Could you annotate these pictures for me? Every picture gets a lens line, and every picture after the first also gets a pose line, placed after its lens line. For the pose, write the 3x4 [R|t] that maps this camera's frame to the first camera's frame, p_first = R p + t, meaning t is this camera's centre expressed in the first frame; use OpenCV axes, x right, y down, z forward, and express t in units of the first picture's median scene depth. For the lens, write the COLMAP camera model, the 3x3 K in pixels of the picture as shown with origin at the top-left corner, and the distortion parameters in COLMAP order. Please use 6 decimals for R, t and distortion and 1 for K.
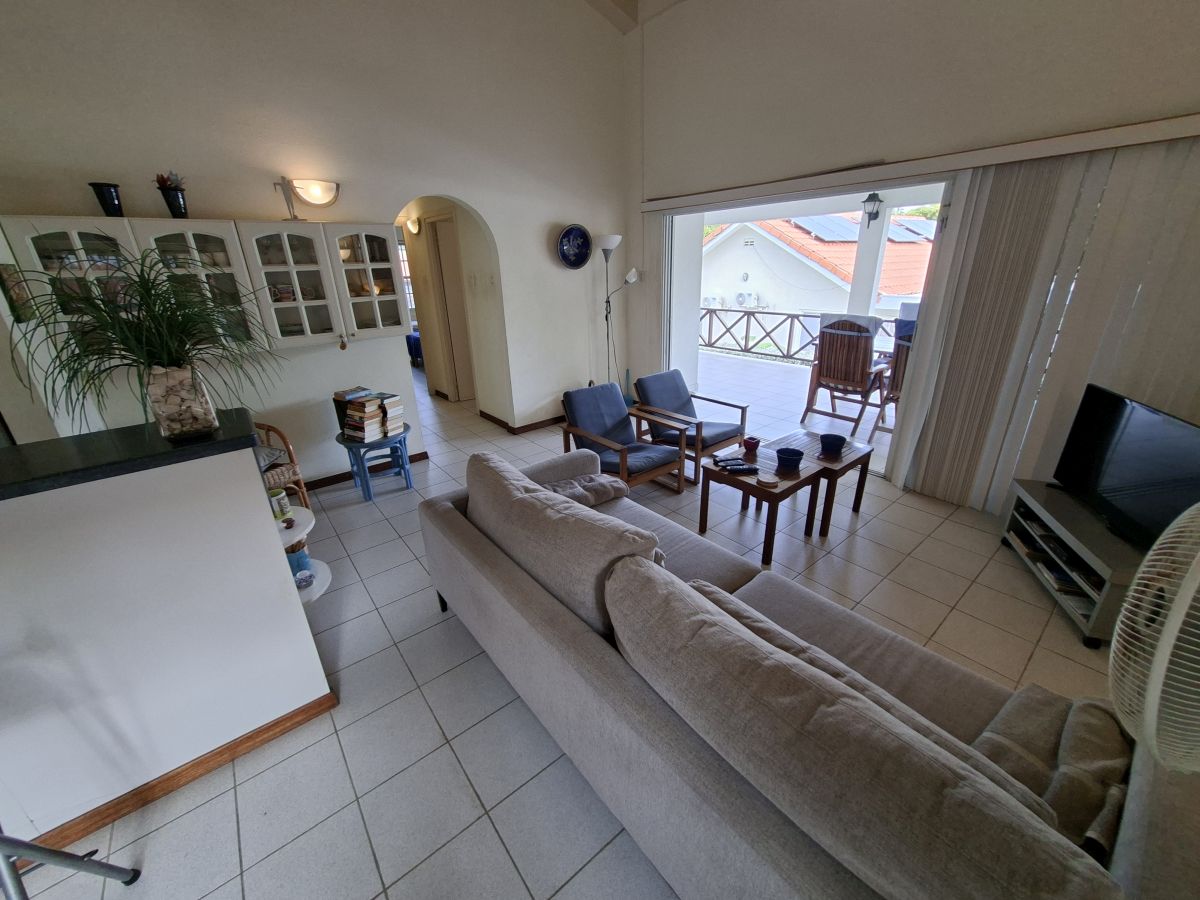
lens RADIAL K [[475.4, 0, 600.0], [0, 475.4, 450.0], [0, 0, 1]] dist [-0.000746, -0.000066]
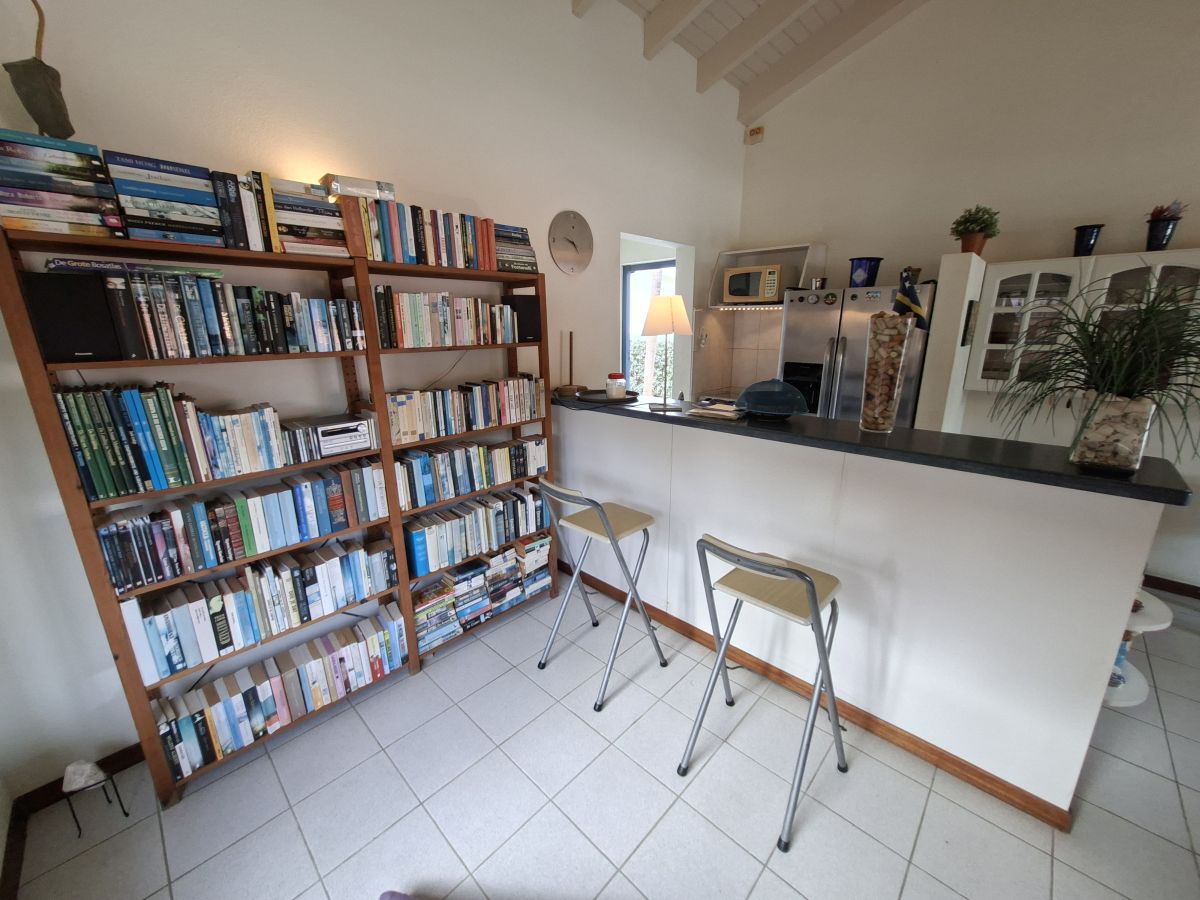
lens RADIAL K [[475.4, 0, 600.0], [0, 475.4, 450.0], [0, 0, 1]] dist [-0.000746, -0.000066]
pose [[0.117622, 0.285788, -0.951047, -0.074056], [-0.361705, 0.904238, 0.226988, 0.061806], [0.924843, 0.317300, 0.209729, -0.094142]]
